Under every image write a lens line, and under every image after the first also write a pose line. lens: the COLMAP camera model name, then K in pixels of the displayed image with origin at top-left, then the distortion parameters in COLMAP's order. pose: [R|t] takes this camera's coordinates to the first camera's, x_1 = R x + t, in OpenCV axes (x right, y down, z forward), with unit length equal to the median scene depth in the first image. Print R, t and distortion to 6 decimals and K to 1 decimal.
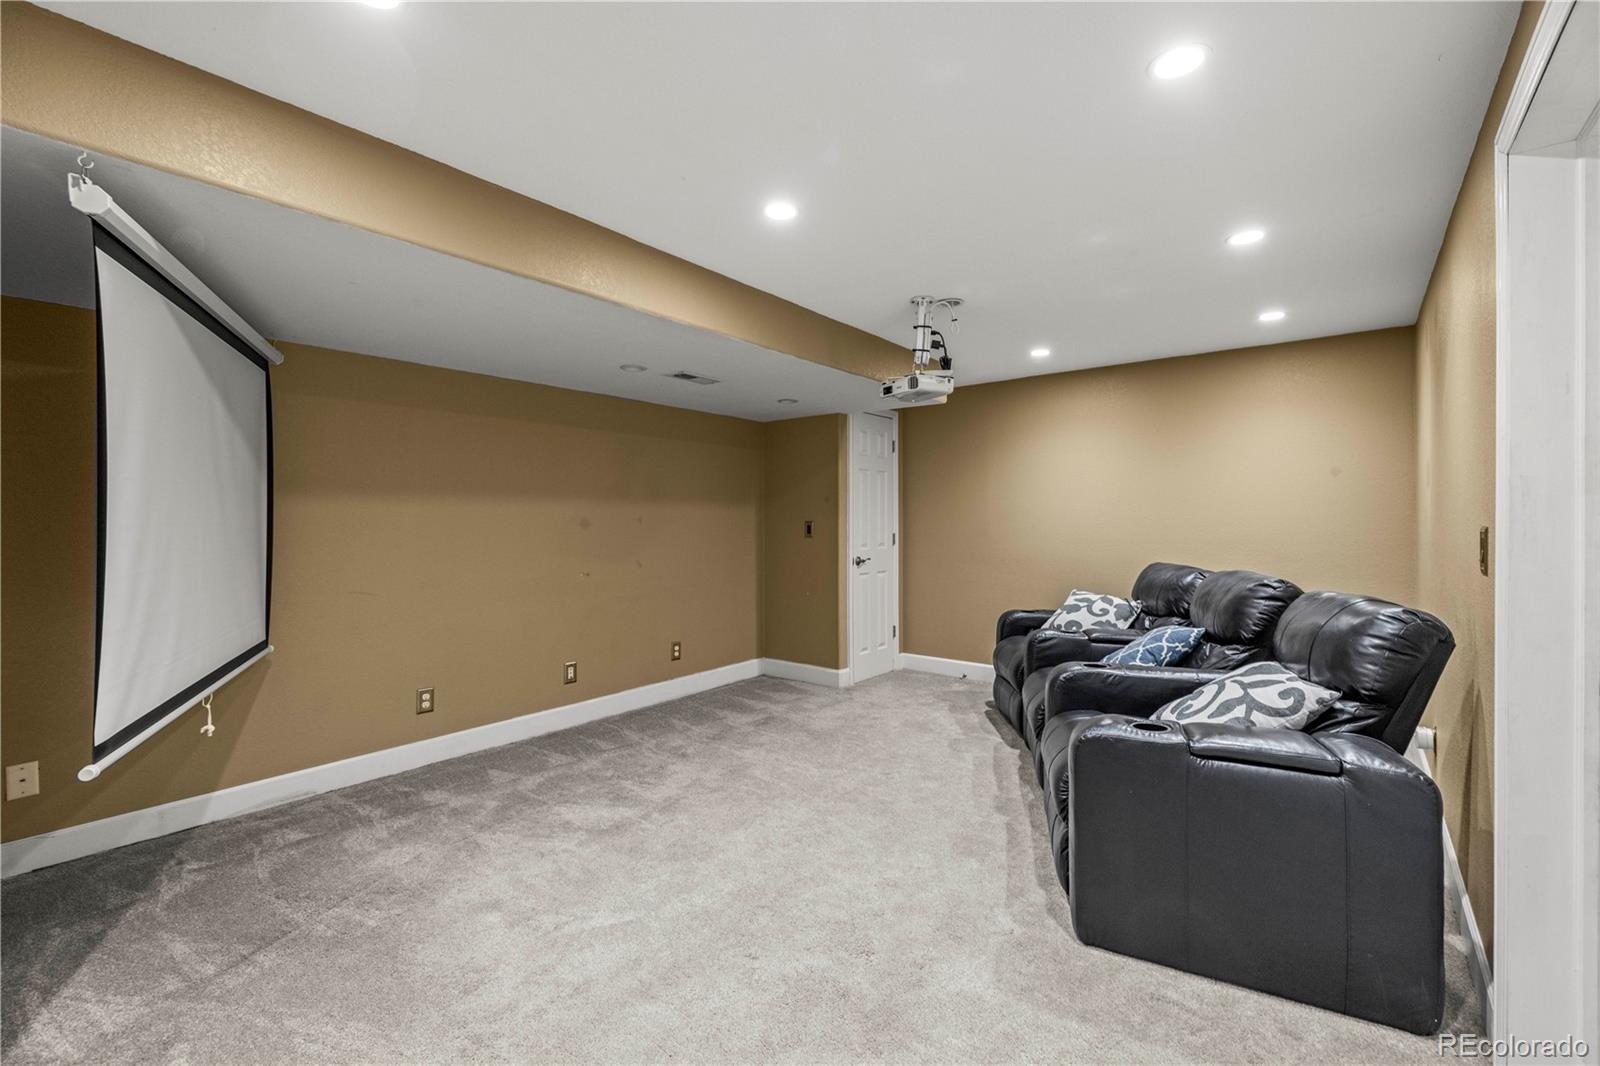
lens RADIAL K [[670.7, 0, 804.0], [0, 670.7, 526.6], [0, 0, 1]] dist [0.002018, 0.000081]
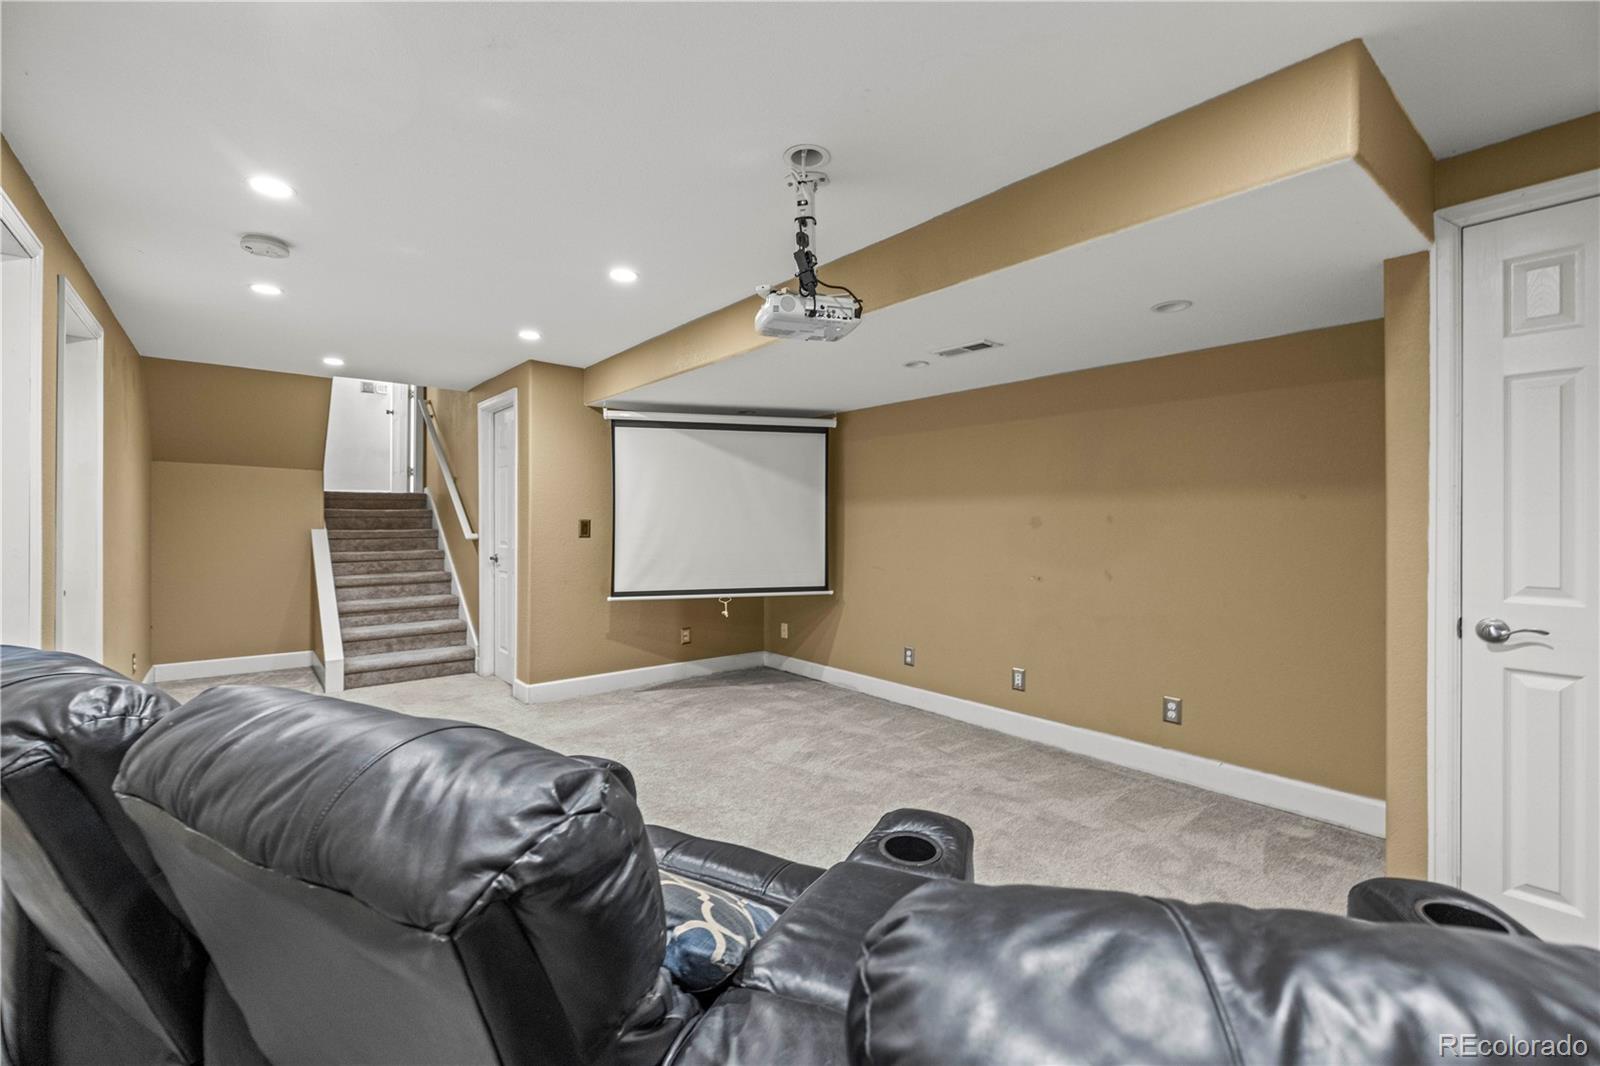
lens RADIAL K [[686.7, 0, 806.2], [0, 686.7, 523.5], [0, 0, 1]] dist [0.001743, 0.000321]
pose [[-0.202938, 0.008542, -0.979154, 1.006910], [-0.009495, 0.999898, 0.010691, -0.014396], [0.979146, 0.011467, -0.202836, 1.376236]]
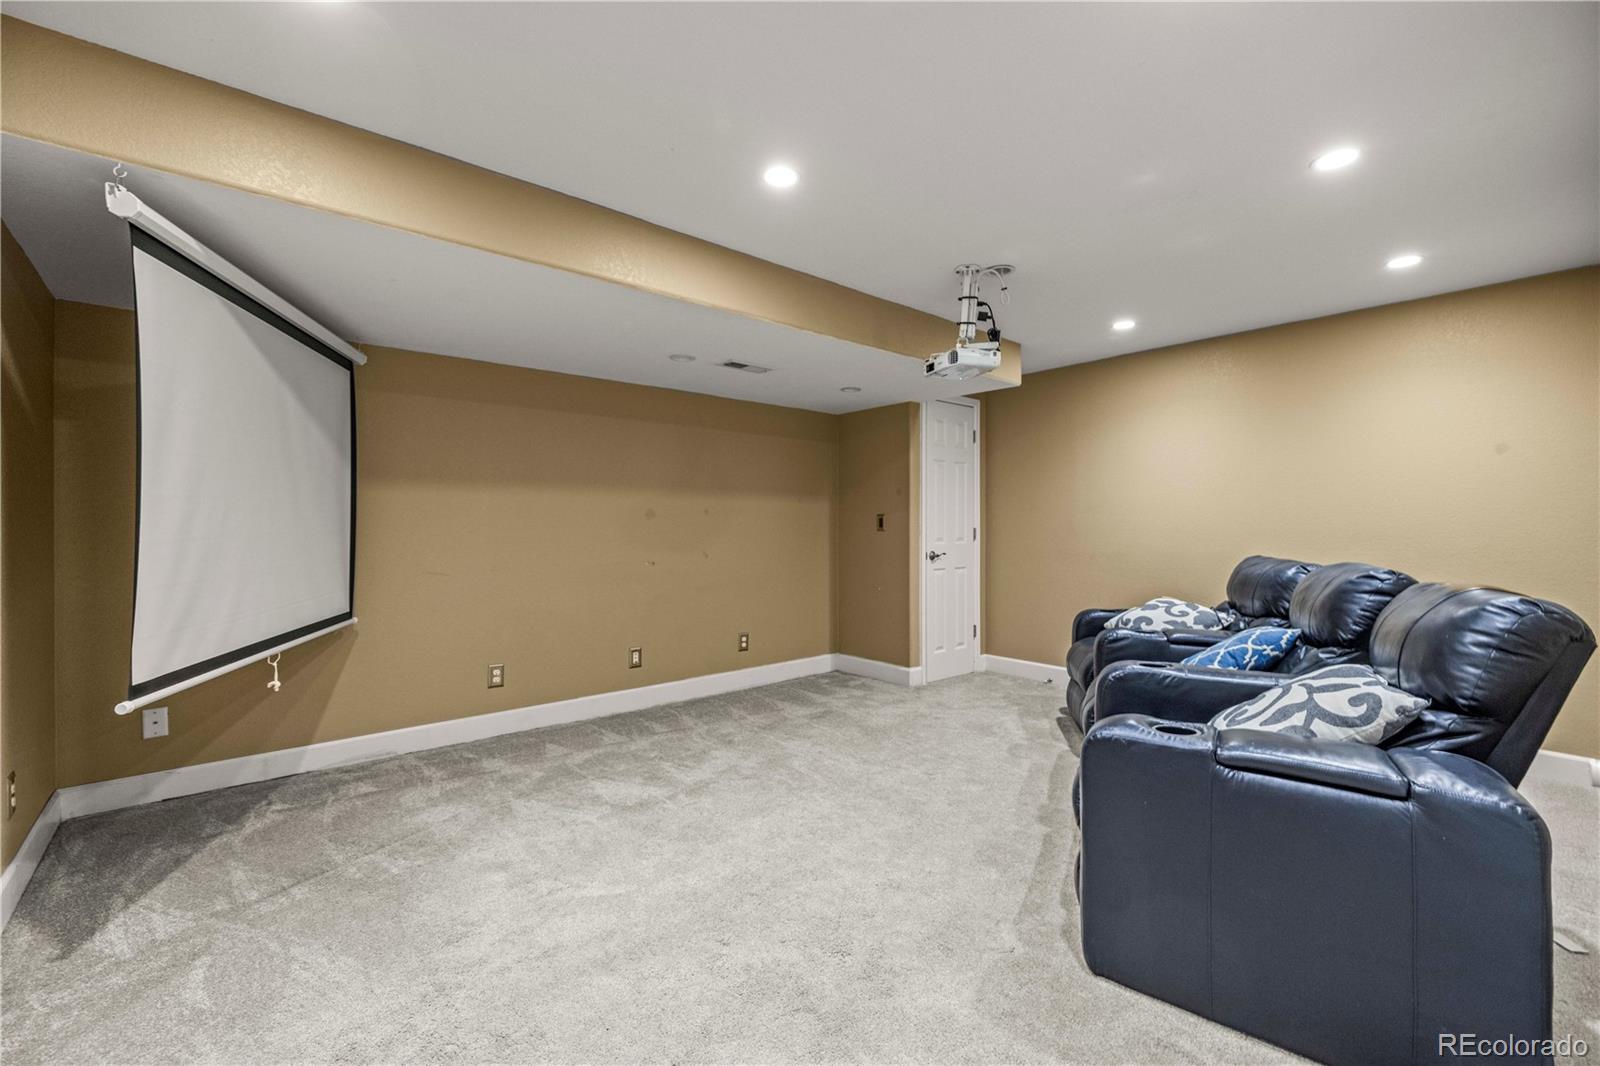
lens RADIAL K [[670.7, 0, 804.0], [0, 670.7, 526.6], [0, 0, 1]] dist [0.002018, 0.000081]
pose [[0.982700, 0.003382, -0.185173, 0.149711], [-0.004625, 0.999970, -0.006282, 0.033157], [0.185146, 0.007029, 0.982686, 0.047118]]
